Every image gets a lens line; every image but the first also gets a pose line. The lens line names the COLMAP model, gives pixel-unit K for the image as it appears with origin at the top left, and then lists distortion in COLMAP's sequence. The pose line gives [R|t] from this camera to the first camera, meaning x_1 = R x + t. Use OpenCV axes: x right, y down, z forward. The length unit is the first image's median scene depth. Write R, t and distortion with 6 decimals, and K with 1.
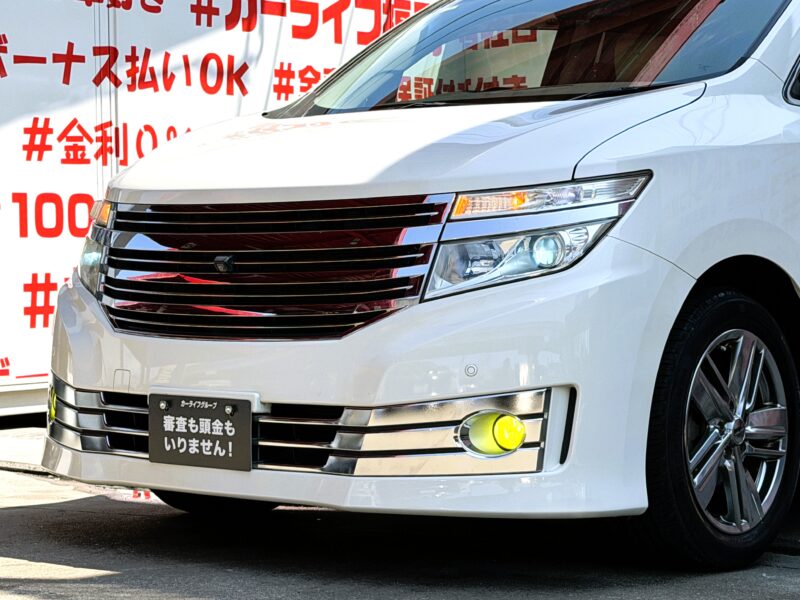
lens RADIAL K [[1896.6, 0, 400.0], [0, 1896.6, 300.0], [0, 0, 1]] dist [0.103192, 0.043865]
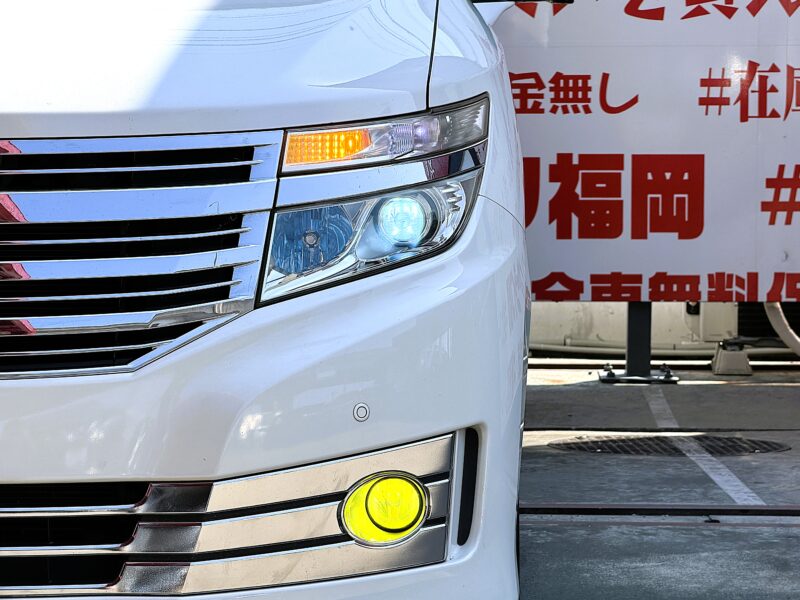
lens RADIAL K [[2834.7, 0, 400.0], [0, 2834.7, 300.0], [0, 0, 1]] dist [0.122358, 2.221634]
pose [[0.803333, -0.033697, 0.594577, -0.485102], [0.010228, 0.999031, 0.042799, -0.038594], [-0.595443, -0.028301, 0.802899, 0.214352]]
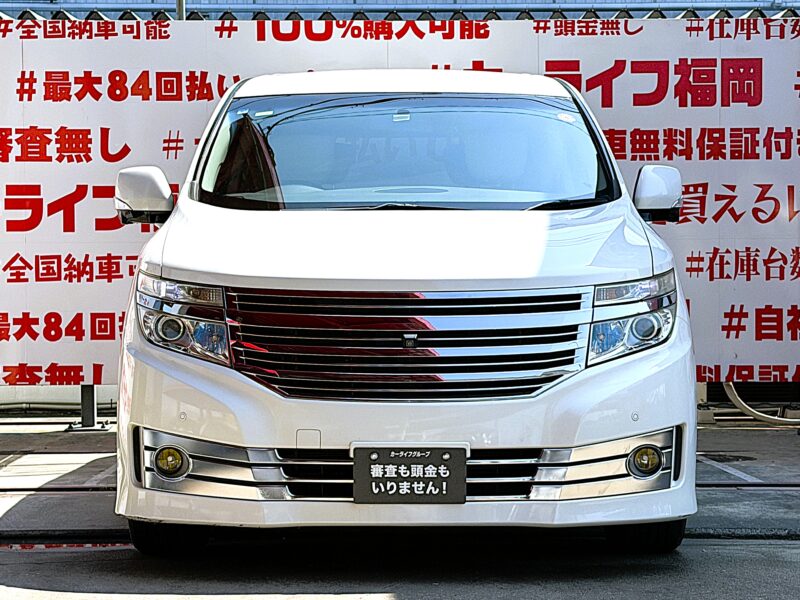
lens RADIAL K [[1896.6, 0, 400.0], [0, 1896.6, 300.0], [0, 0, 1]] dist [0.103192, 0.043865]
pose [[0.793831, -0.007513, 0.608092, -0.873472], [0.017582, 0.999789, -0.010600, -0.033233], [-0.607885, 0.019106, 0.793796, 0.012086]]
